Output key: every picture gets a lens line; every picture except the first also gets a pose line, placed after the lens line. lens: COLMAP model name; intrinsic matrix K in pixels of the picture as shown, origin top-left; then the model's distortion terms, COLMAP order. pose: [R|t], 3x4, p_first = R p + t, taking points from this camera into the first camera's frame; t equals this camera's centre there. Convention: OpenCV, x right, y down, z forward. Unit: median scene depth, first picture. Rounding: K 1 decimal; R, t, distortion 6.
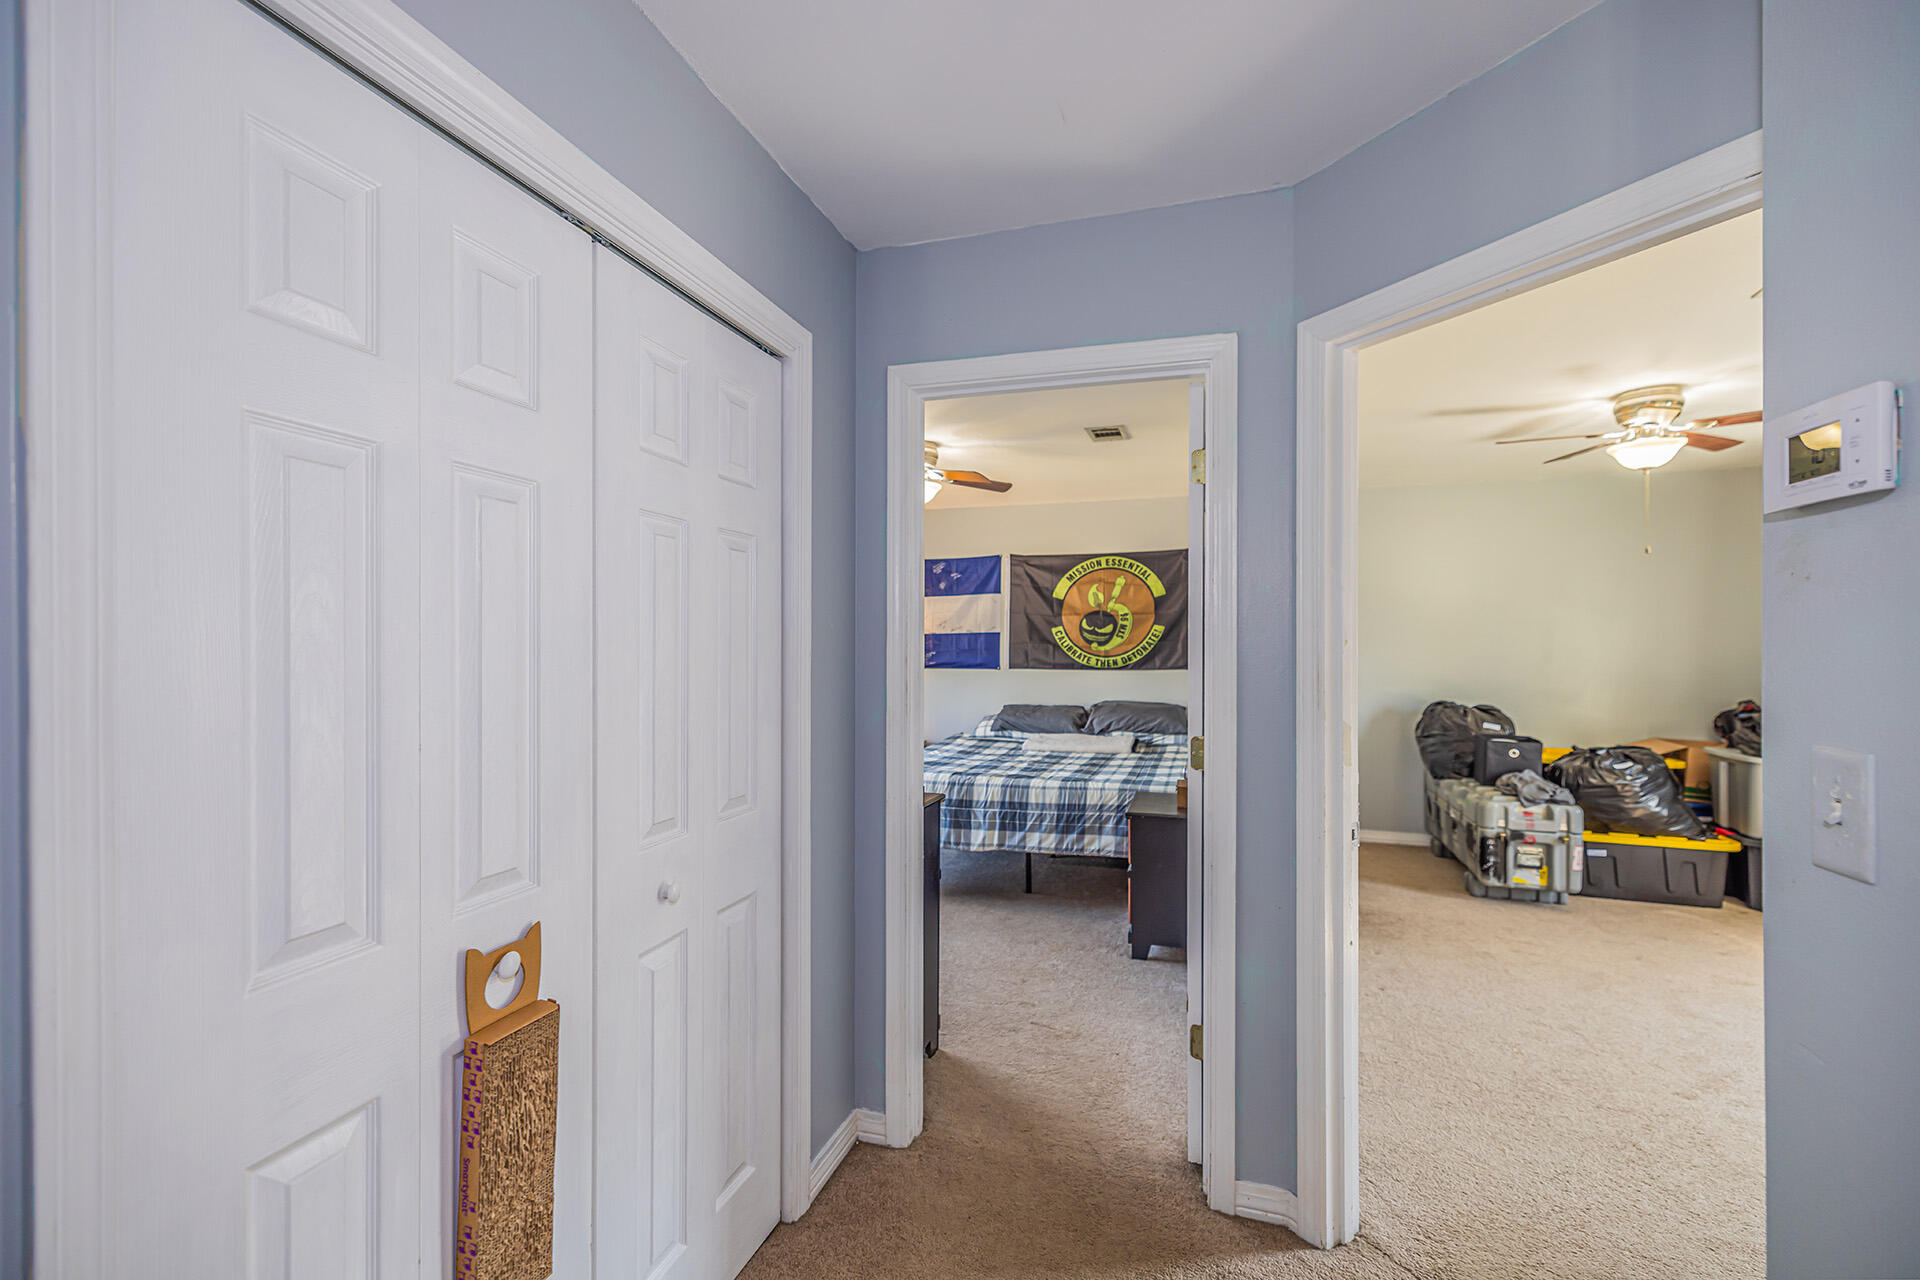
lens RADIAL K [[823.3, 0, 958.9], [0, 823.3, 638.2], [0, 0, 1]] dist [0.010982, -0.000364]
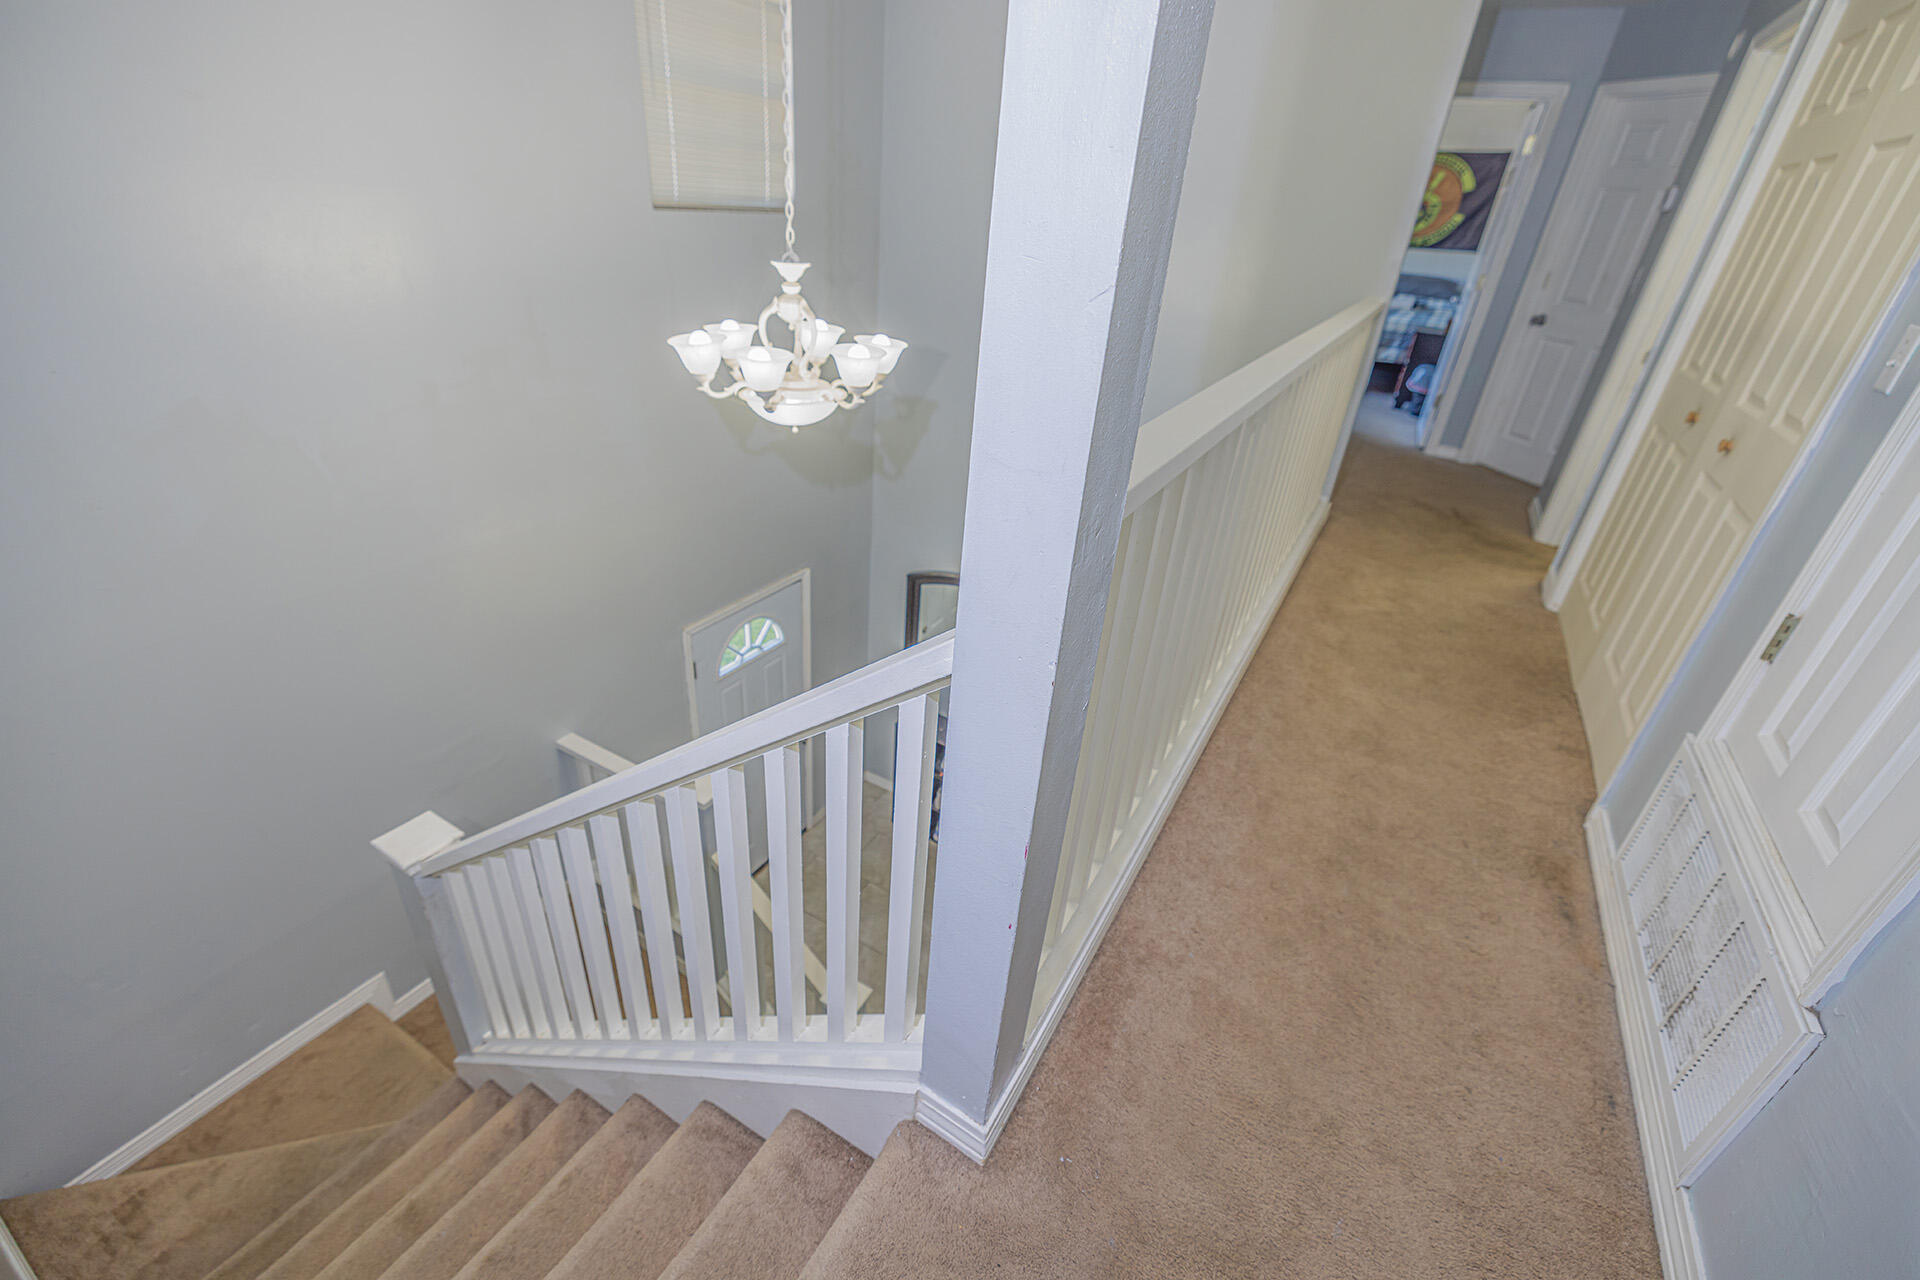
lens RADIAL K [[823.3, 0, 948.6], [0, 823.3, 642.7], [0, 0, 1]] dist [0.010982, -0.000364]
pose [[0.971562, 0.167310, -0.167556, -0.247797], [-0.066243, 0.871424, 0.486036, -0.010295], [0.227331, -0.461115, 0.857726, -0.746690]]
